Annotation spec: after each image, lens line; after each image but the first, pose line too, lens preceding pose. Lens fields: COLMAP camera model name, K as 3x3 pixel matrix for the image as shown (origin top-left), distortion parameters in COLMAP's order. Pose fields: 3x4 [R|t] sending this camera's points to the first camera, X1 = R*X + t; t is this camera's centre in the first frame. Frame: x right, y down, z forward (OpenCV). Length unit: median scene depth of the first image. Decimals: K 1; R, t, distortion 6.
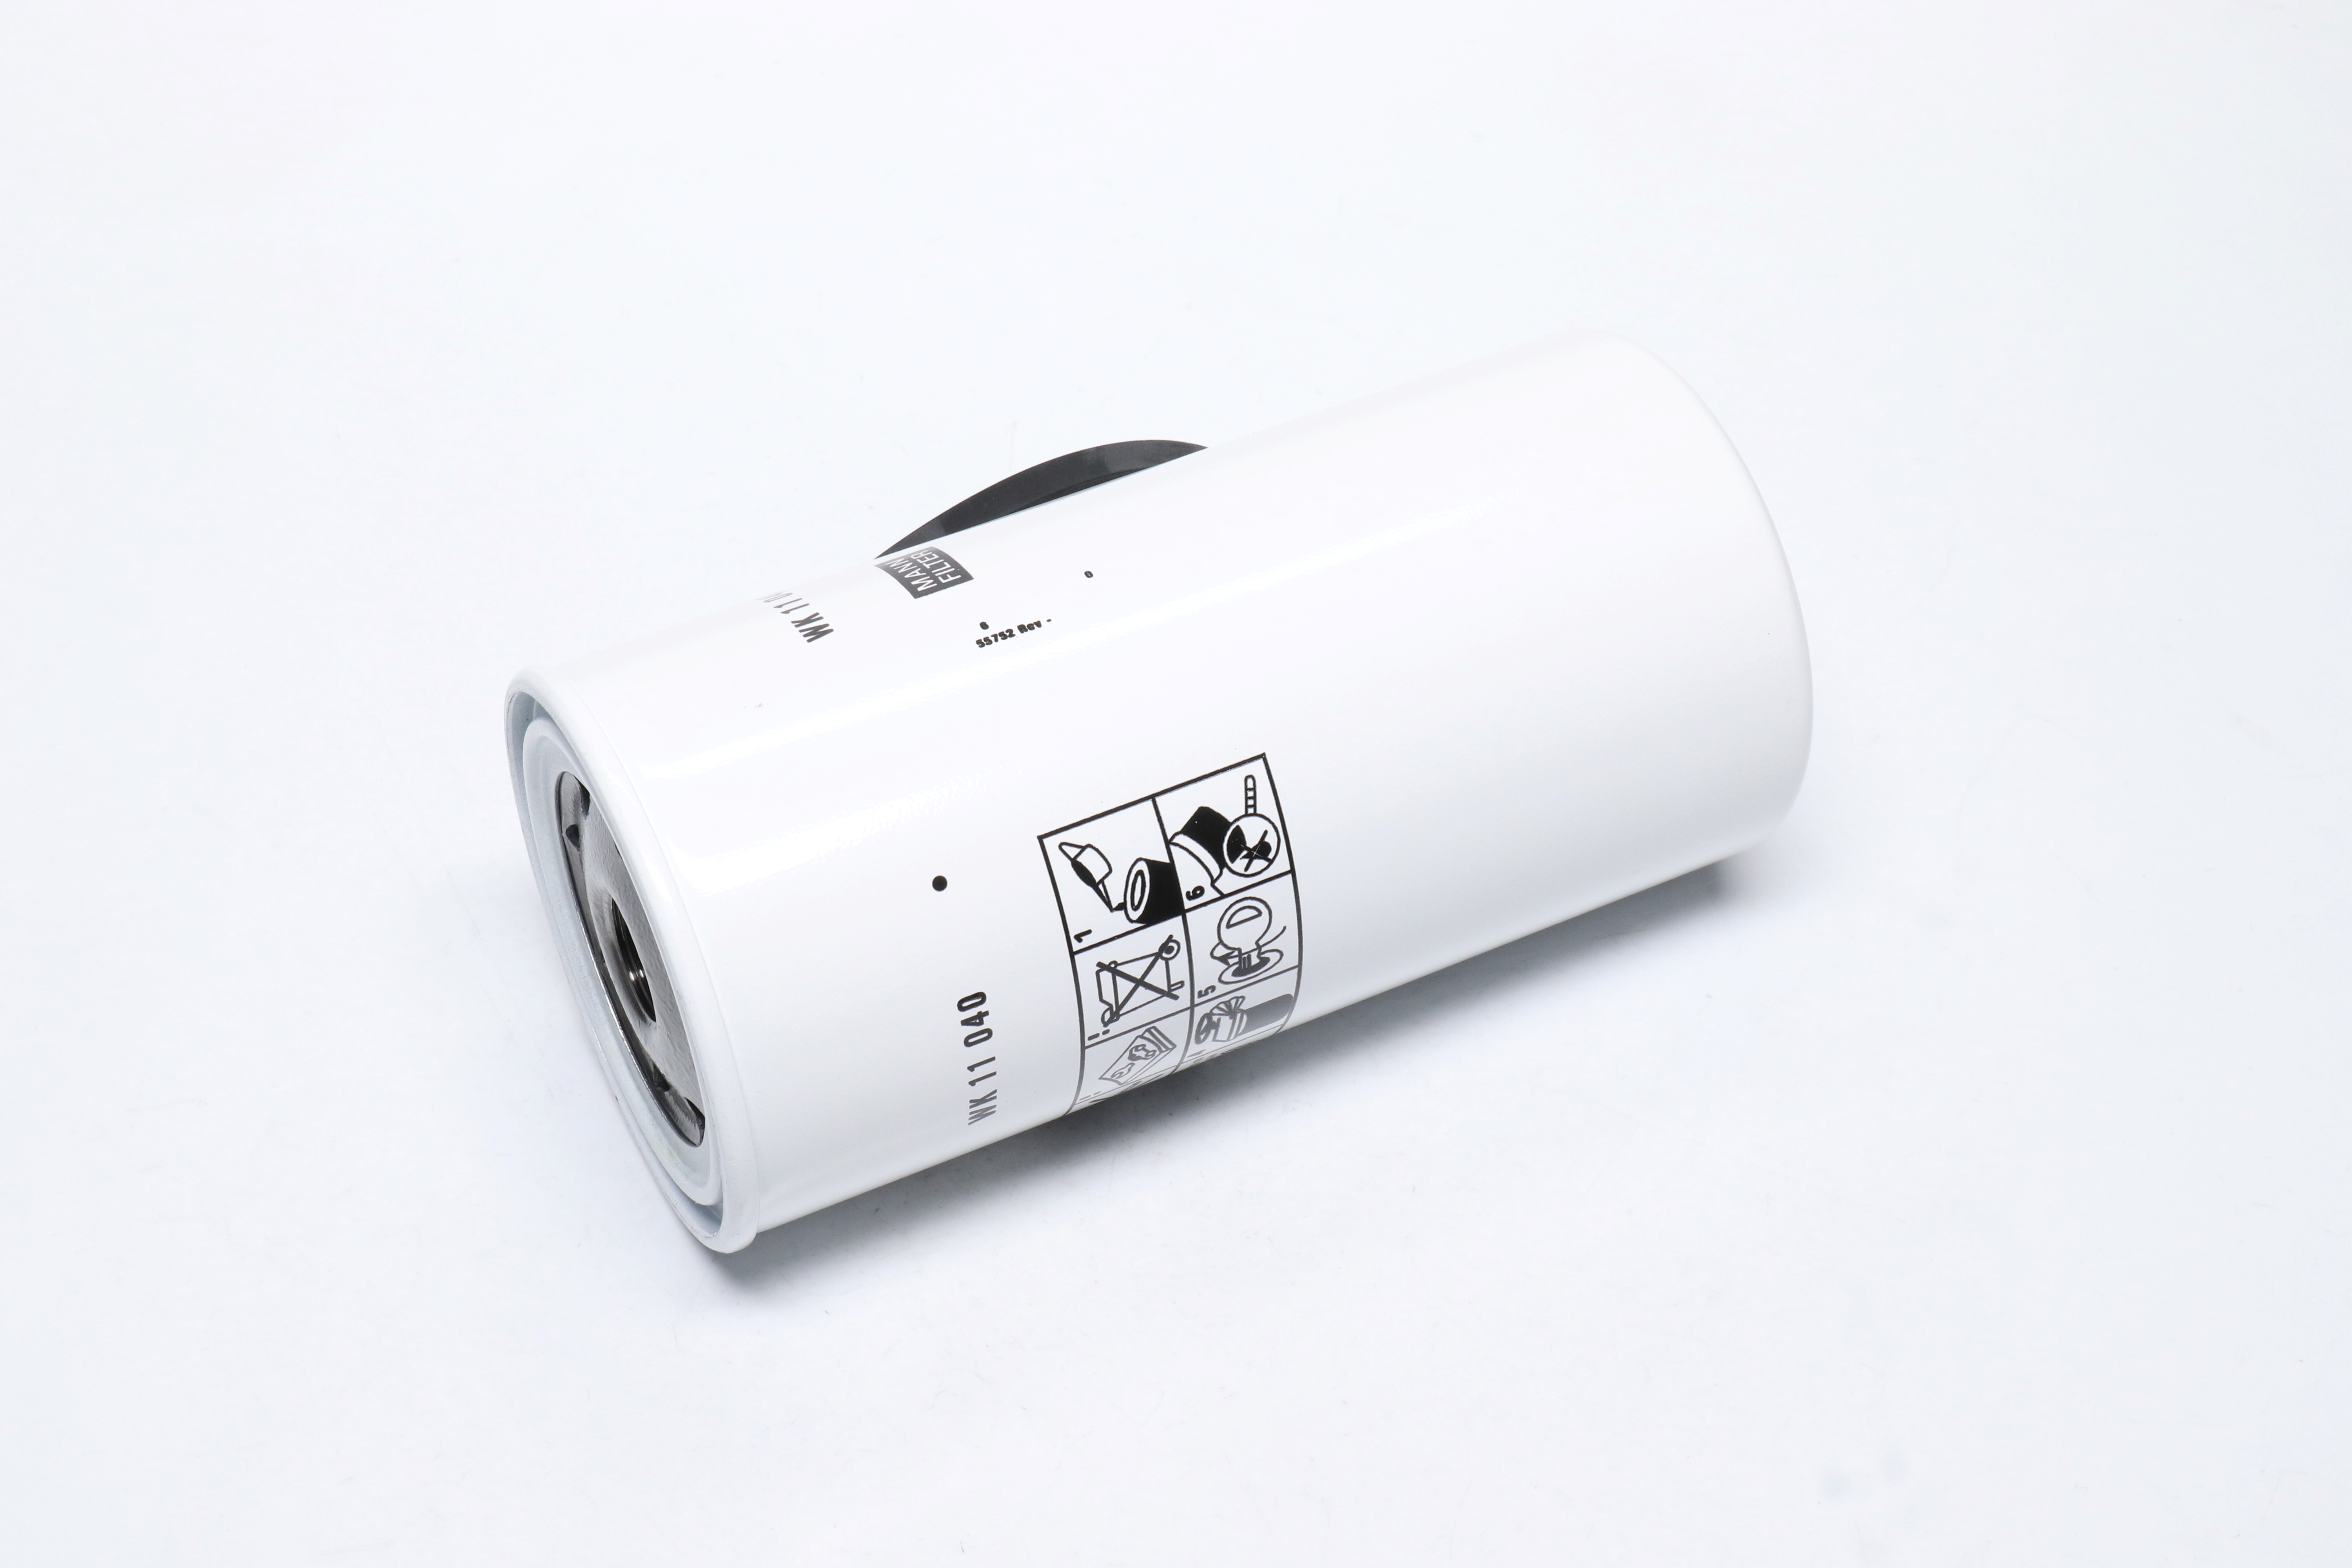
lens RADIAL K [[4178.2, 0, 1175.5], [0, 4178.2, 783.9], [0, 0, 1]] dist [0.002890, -0.002026]
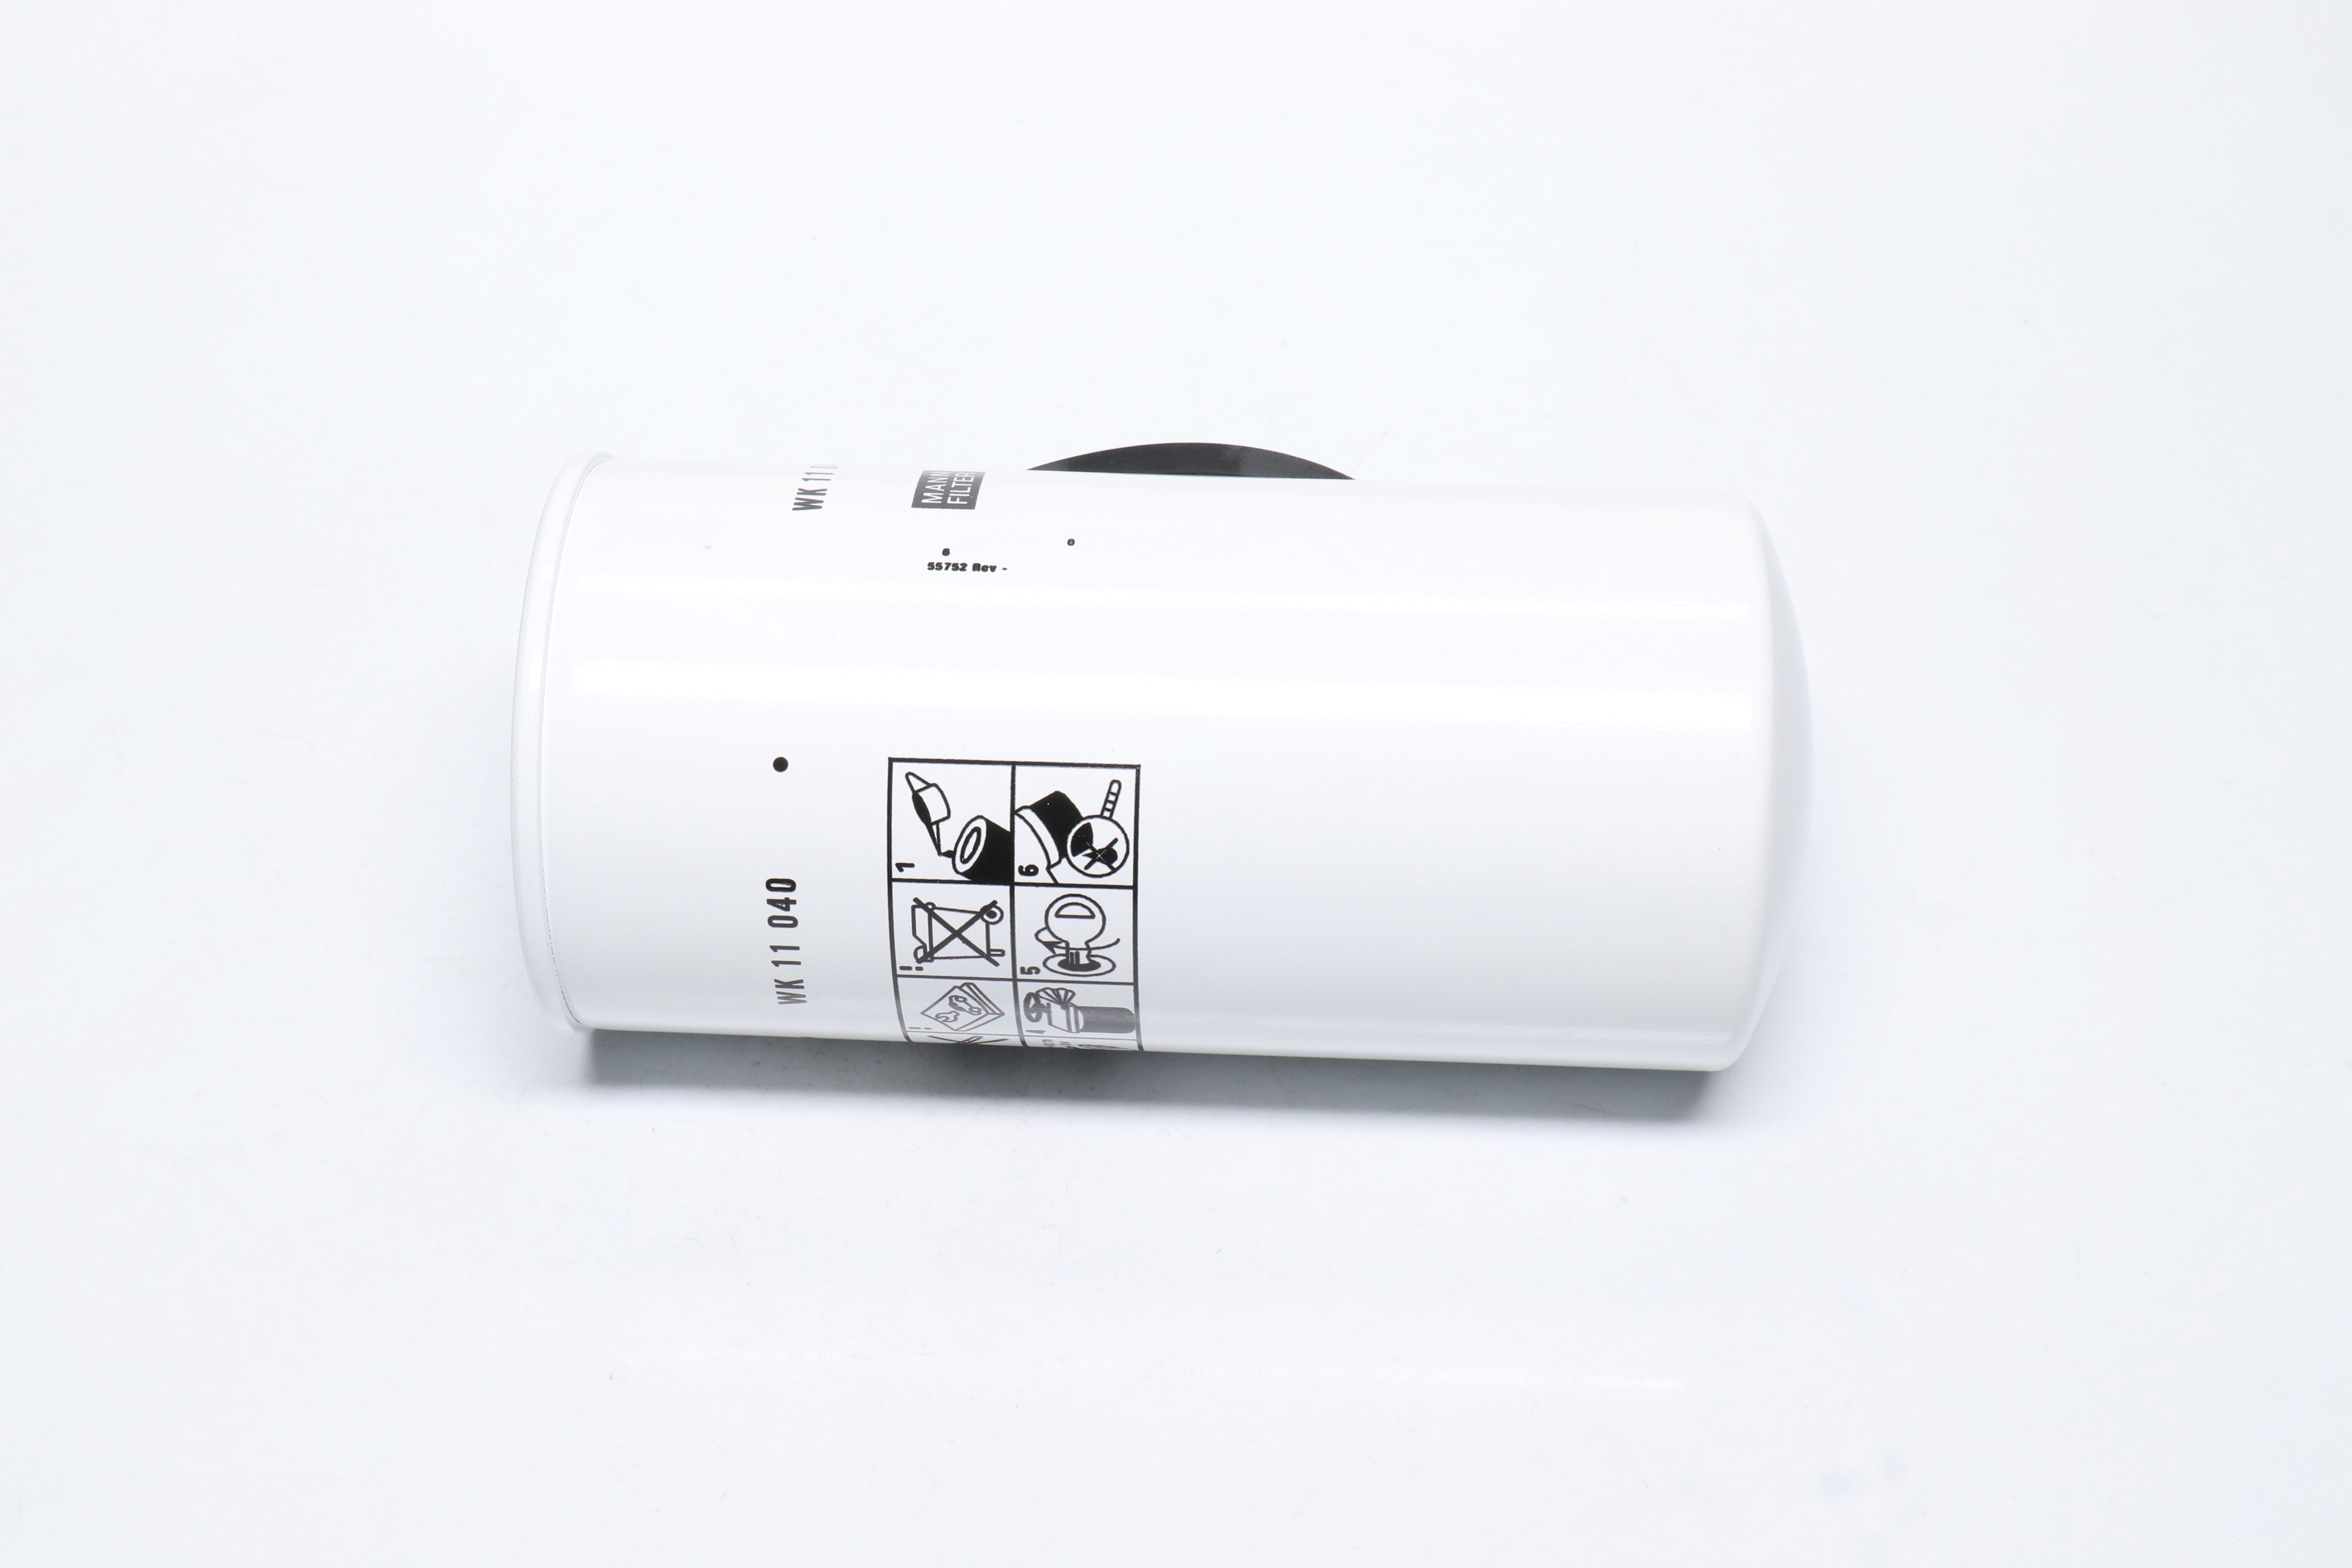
lens RADIAL K [[4178.2, 0, 1175.5], [0, 4178.2, 783.9], [0, 0, 1]] dist [0.002890, -0.002026]
pose [[0.852142, 0.350450, -0.388637, 0.417391], [-0.349963, 0.933782, 0.074684, -0.080591], [0.389075, 0.072367, 0.918359, 0.088234]]
